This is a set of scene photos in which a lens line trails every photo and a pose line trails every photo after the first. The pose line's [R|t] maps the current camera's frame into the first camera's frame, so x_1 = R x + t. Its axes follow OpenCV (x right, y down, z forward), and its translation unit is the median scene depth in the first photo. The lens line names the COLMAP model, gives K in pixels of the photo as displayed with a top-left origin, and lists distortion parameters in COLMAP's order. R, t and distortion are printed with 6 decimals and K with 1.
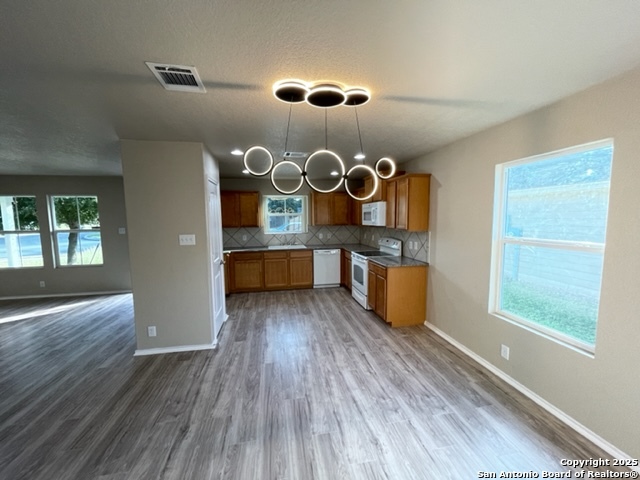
lens RADIAL K [[259.4, 0, 319.8], [0, 259.4, 240.8], [0, 0, 1]] dist [-0.006934, 0.001572]
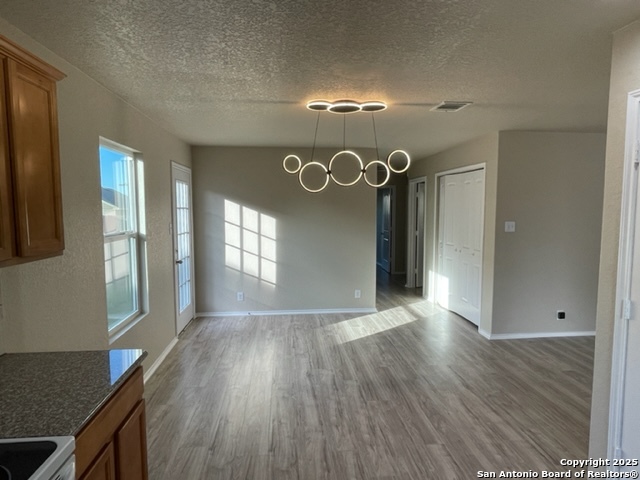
lens RADIAL K [[398.2, 0, 317.8], [0, 398.2, 240.1], [0, 0, 1]] dist [-0.003139, -0.000203]
pose [[-0.994816, 0.004101, 0.101608, -0.018069], [0.021589, 0.984926, 0.171622, -0.124501], [-0.099372, 0.172926, -0.979909, 1.390534]]
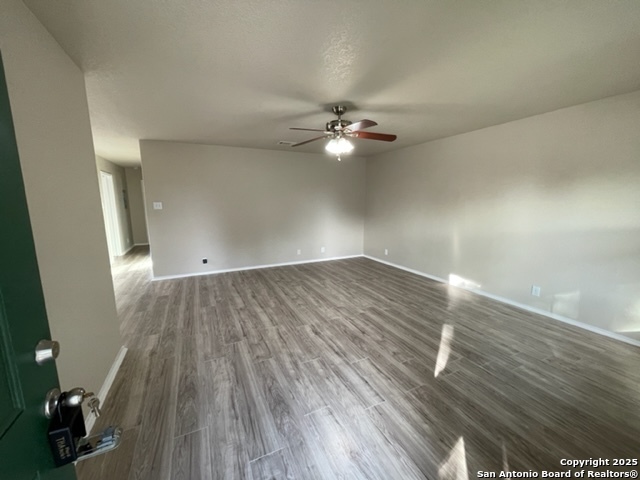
lens RADIAL K [[259.4, 0, 321.7], [0, 259.4, 240.2], [0, 0, 1]] dist [-0.006934, 0.001572]
pose [[-0.964187, 0.053751, -0.259720, -0.901030], [-0.012463, 0.968985, 0.246806, -0.093953], [0.264931, 0.241204, -0.933612, 1.486330]]
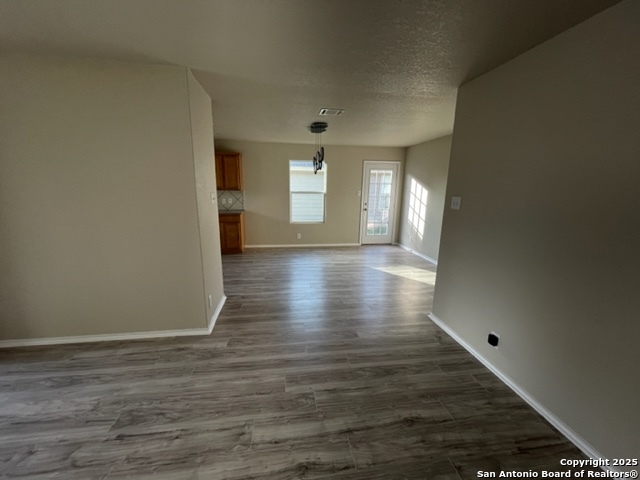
lens RADIAL K [[259.4, 0, 315.5], [0, 259.4, 239.9], [0, 0, 1]] dist [-0.006934, 0.001572]
pose [[0.048591, -0.194505, 0.979697, -1.192706], [0.076850, 0.978676, 0.190491, -0.005899], [-0.995858, 0.066034, 0.062502, 0.449010]]
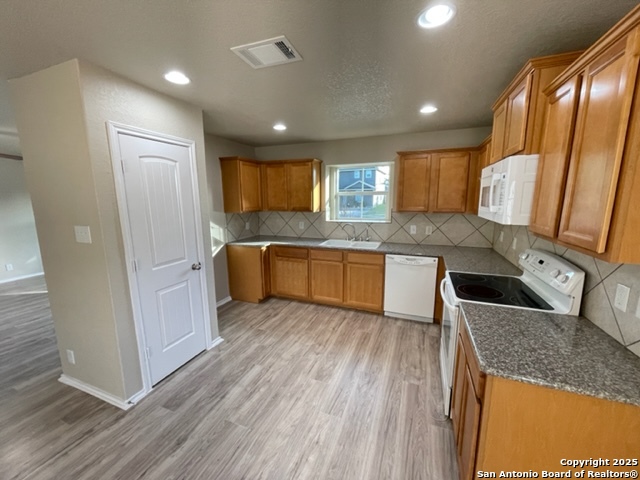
lens RADIAL K [[259.4, 0, 316.7], [0, 259.4, 240.2], [0, 0, 1]] dist [-0.006934, 0.001572]
pose [[0.841074, 0.094663, -0.532572, 0.228088], [-0.054462, 0.994384, 0.090738, -0.060556], [0.538171, -0.047312, 0.841507, 0.623827]]
